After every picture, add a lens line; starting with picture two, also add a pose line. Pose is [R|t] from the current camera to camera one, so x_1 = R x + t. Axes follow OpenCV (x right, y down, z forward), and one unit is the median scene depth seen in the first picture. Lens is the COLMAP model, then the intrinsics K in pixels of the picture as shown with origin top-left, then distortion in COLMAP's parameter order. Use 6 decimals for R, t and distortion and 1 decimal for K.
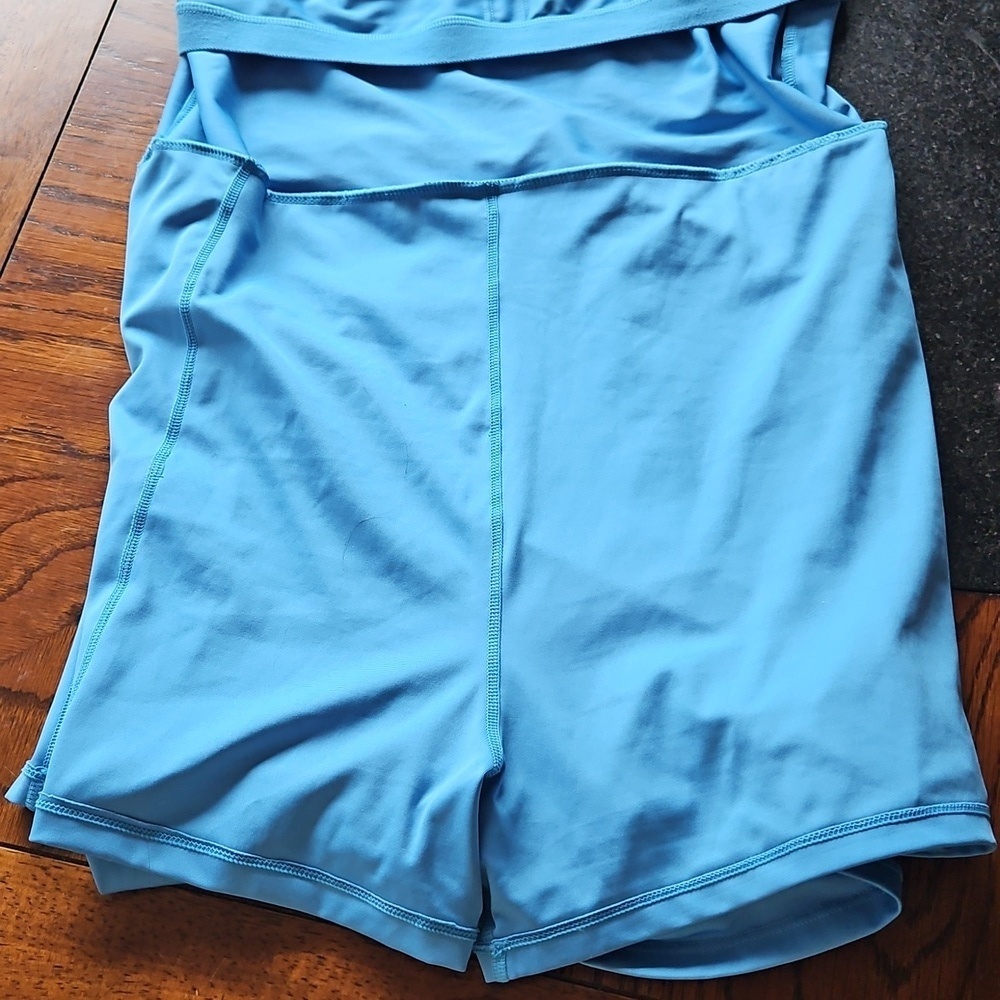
lens RADIAL K [[1451.7, 0, 489.5], [0, 1451.7, 506.8], [0, 0, 1]] dist [0.052579, 0.000000]
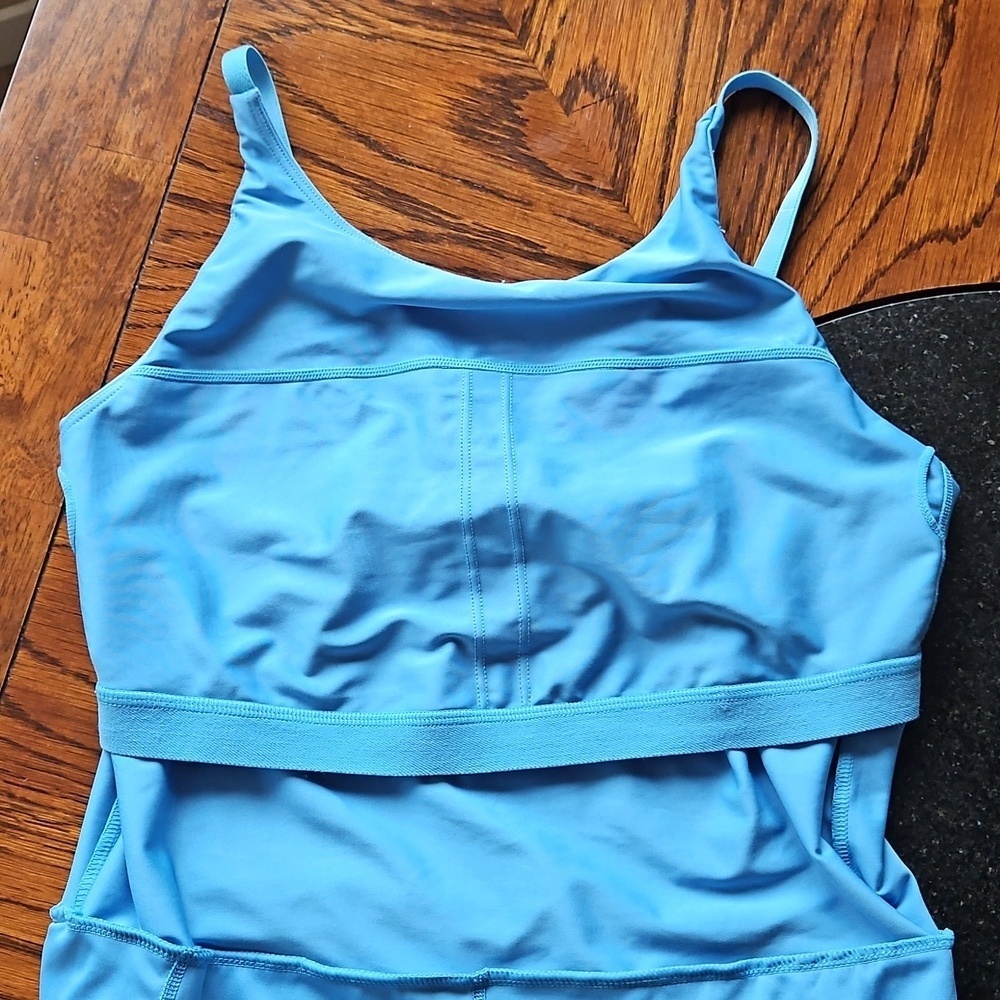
lens RADIAL K [[1451.7, 0, 505.5], [0, 1451.7, 497.1], [0, 0, 1]] dist [0.052579, 0.000000]
pose [[0.998552, 0.030438, 0.044358, -0.031412], [-0.038997, 0.977545, 0.207088, -0.713979], [-0.037059, -0.208518, 0.977316, 0.257692]]
